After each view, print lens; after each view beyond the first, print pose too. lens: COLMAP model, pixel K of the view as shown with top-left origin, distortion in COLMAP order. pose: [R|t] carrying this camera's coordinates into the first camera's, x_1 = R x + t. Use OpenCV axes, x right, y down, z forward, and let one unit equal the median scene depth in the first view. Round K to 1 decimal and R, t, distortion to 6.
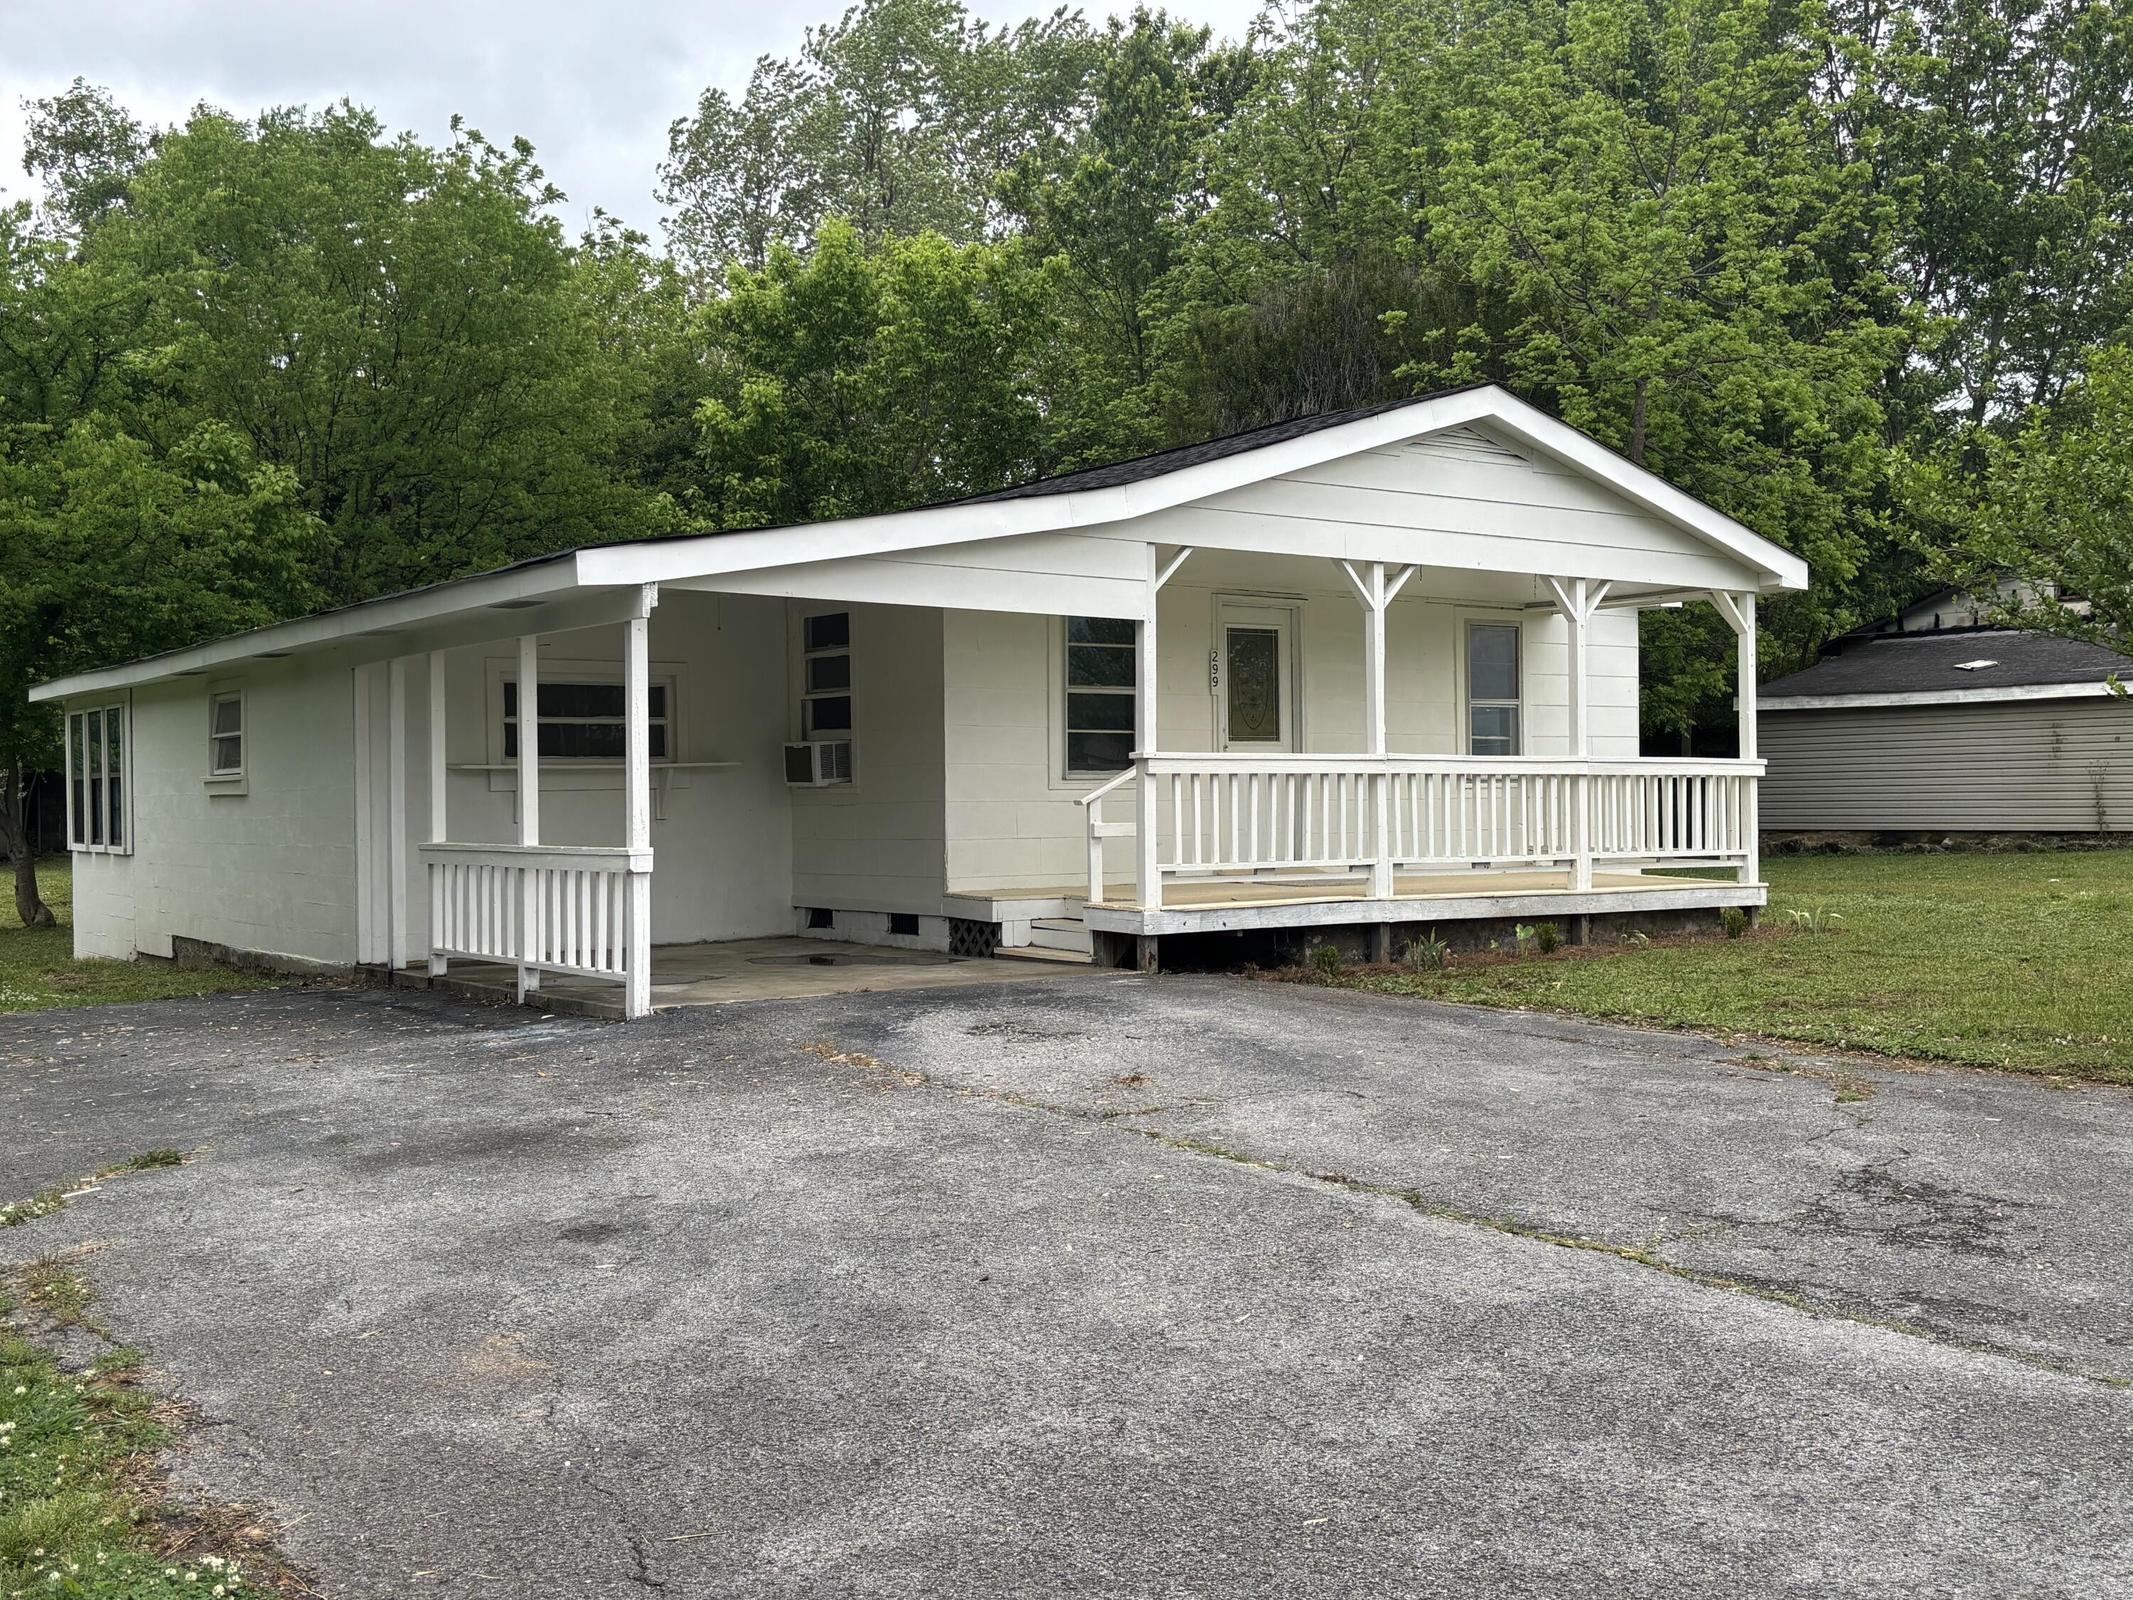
lens RADIAL K [[2103.6, 0, 1066.5], [0, 2103.6, 800.0], [0, 0, 1]] dist [0.085877, -0.014806]
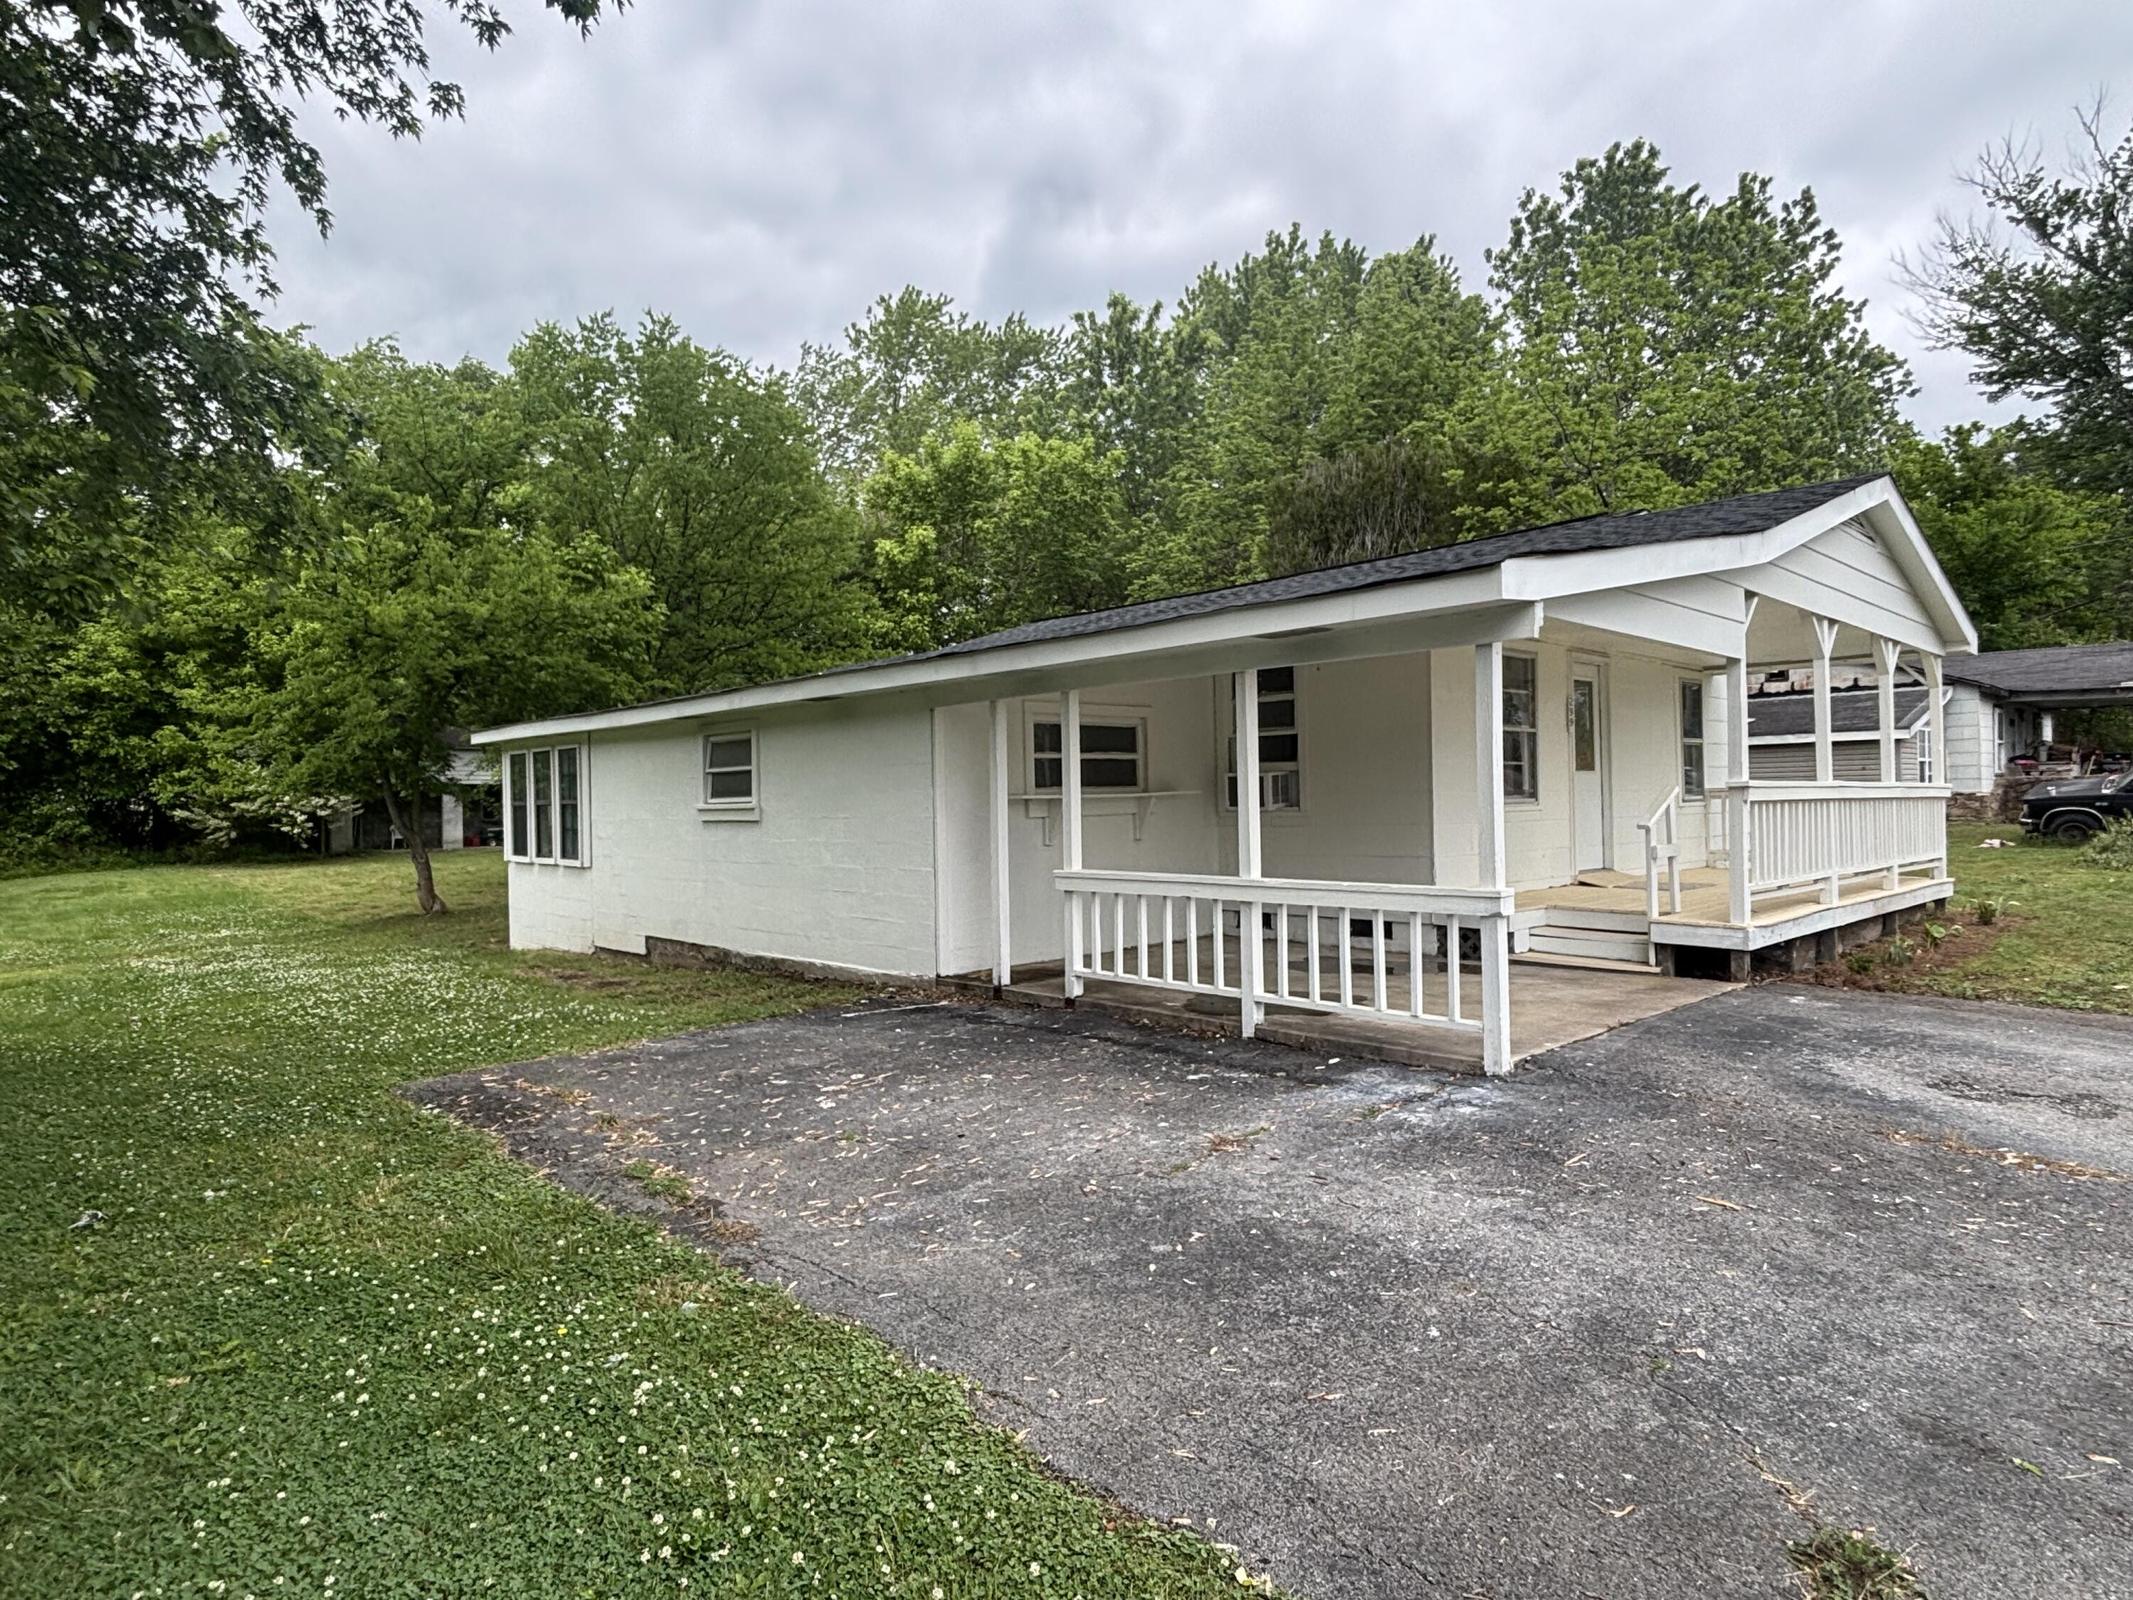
lens RADIAL K [[1183.5, 0, 1066.5], [0, 1183.5, 800.0], [0, 0, 1]] dist [0.002017, 0.000933]
pose [[0.991981, -0.006472, 0.126224, -0.316600], [0.006907, 0.999972, -0.003014, -0.011544], [-0.126201, 0.003862, 0.991997, 0.359228]]
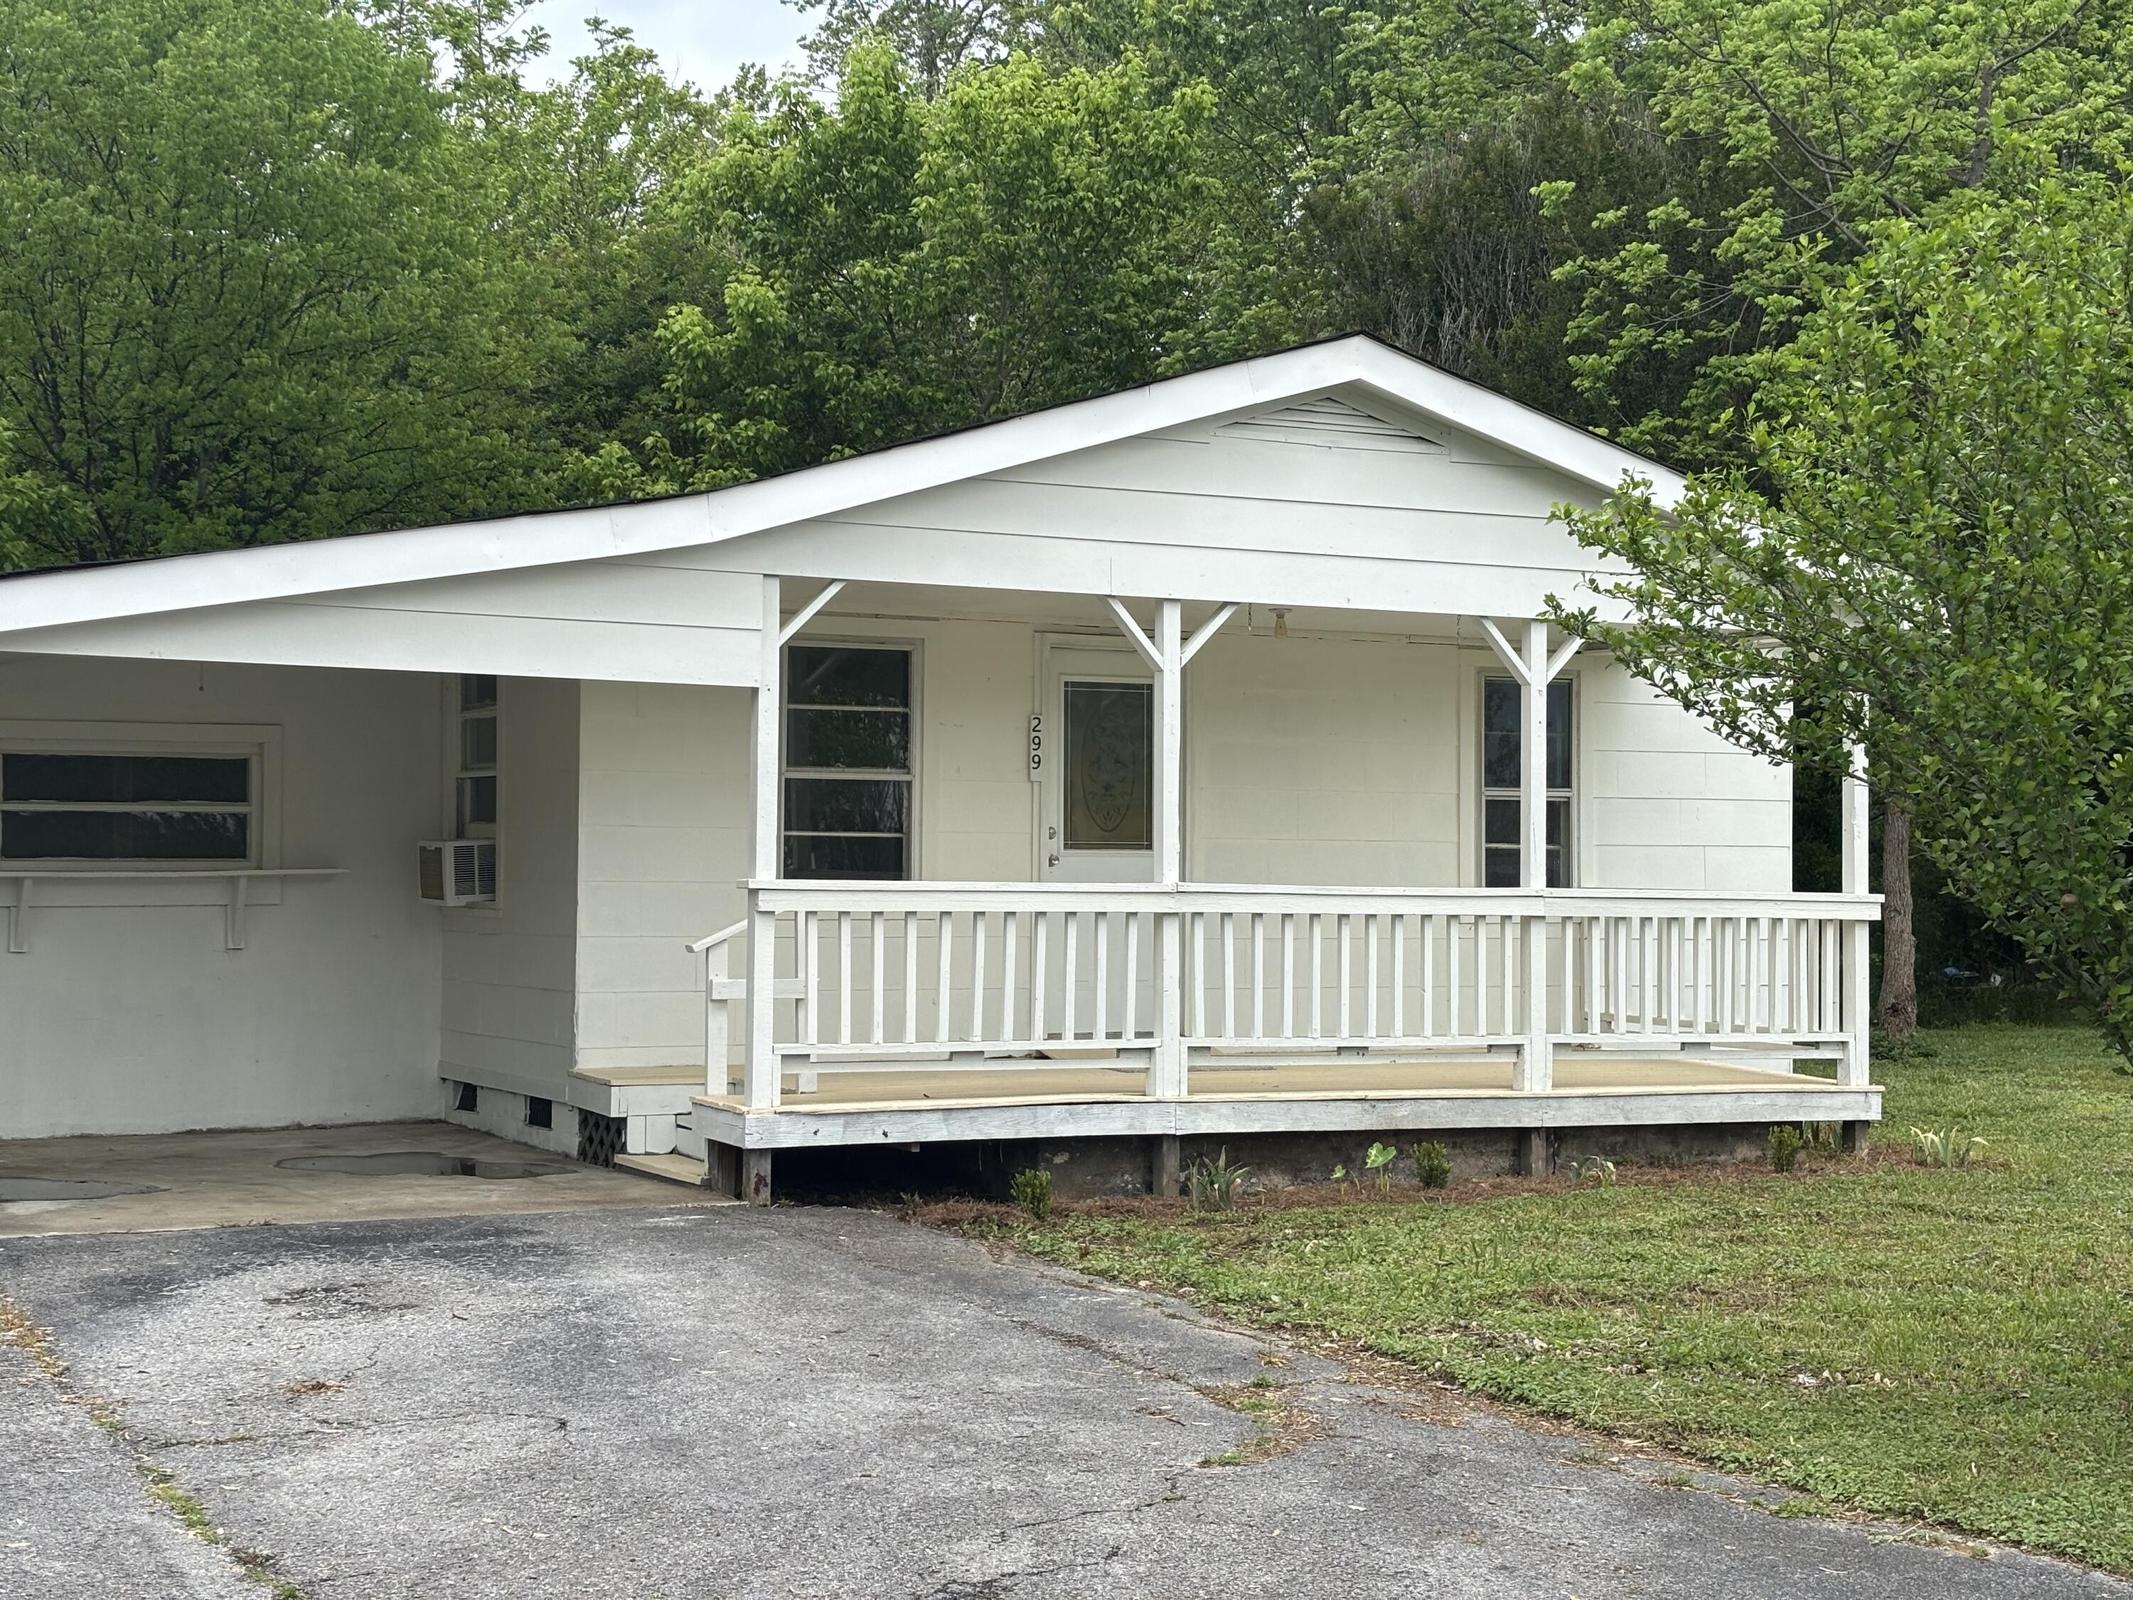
lens RADIAL K [[3192.9, 0, 1066.5], [0, 3192.9, 800.0], [0, 0, 1]] dist [0.203149, -0.463852]
pose [[0.988885, 0.016535, -0.147763, 0.237664], [-0.019649, 0.999614, -0.019639, -0.024801], [0.147381, 0.022324, 0.988828, -0.013916]]
